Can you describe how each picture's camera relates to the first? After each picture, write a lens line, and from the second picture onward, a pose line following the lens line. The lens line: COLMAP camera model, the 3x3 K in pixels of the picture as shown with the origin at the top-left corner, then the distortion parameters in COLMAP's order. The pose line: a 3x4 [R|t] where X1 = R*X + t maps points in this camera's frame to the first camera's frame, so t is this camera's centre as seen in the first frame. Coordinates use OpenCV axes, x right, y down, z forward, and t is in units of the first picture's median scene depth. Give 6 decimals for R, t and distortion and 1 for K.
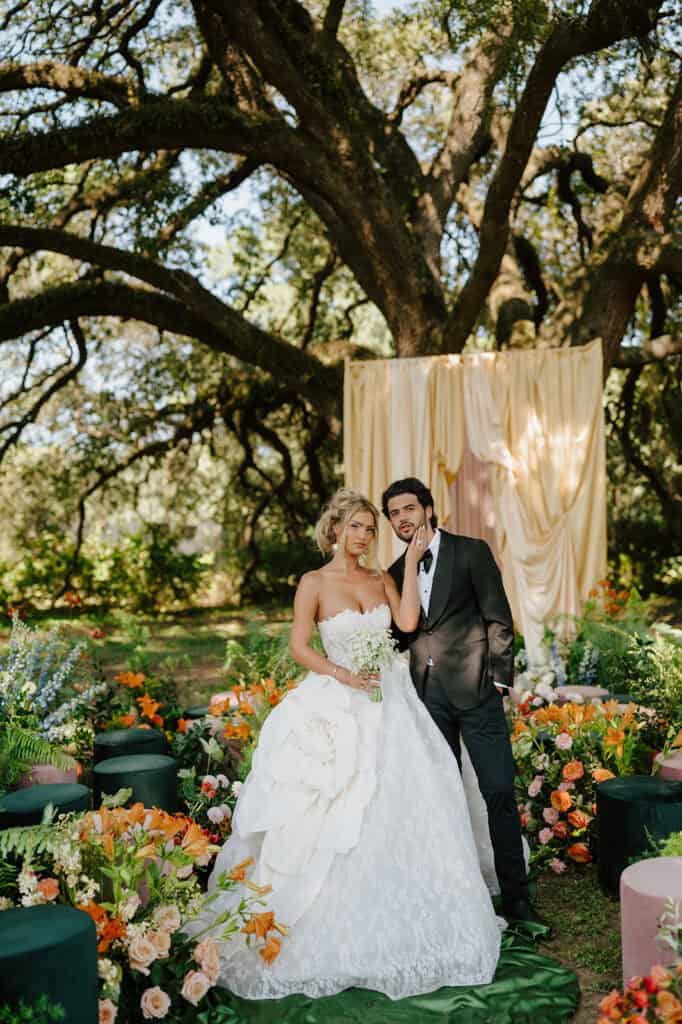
lens RADIAL K [[1003.6, 0, 341.0], [0, 1003.6, 512.0], [0, 0, 1]] dist [-0.010555, -0.007230]
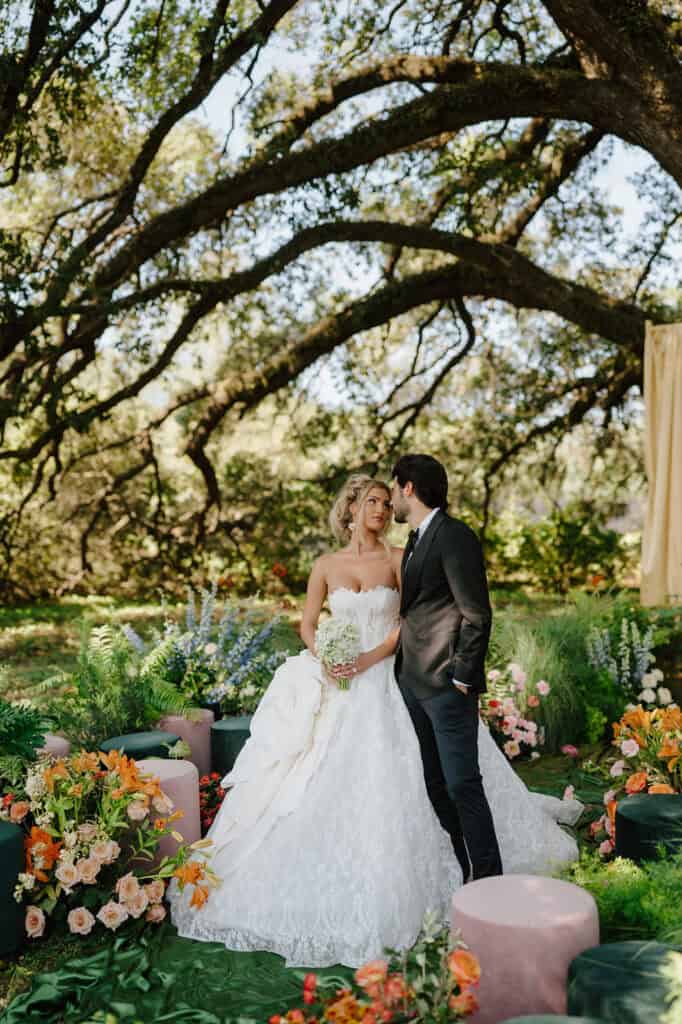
lens RADIAL K [[1016.9, 0, 341.0], [0, 1016.9, 512.0], [0, 0, 1]] dist [0.010871, -0.001777]
pose [[0.883523, 0.006245, -0.468346, 0.152073], [0.004591, 0.999748, 0.021991, -0.000851], [0.468365, -0.021580, 0.883272, 0.027699]]
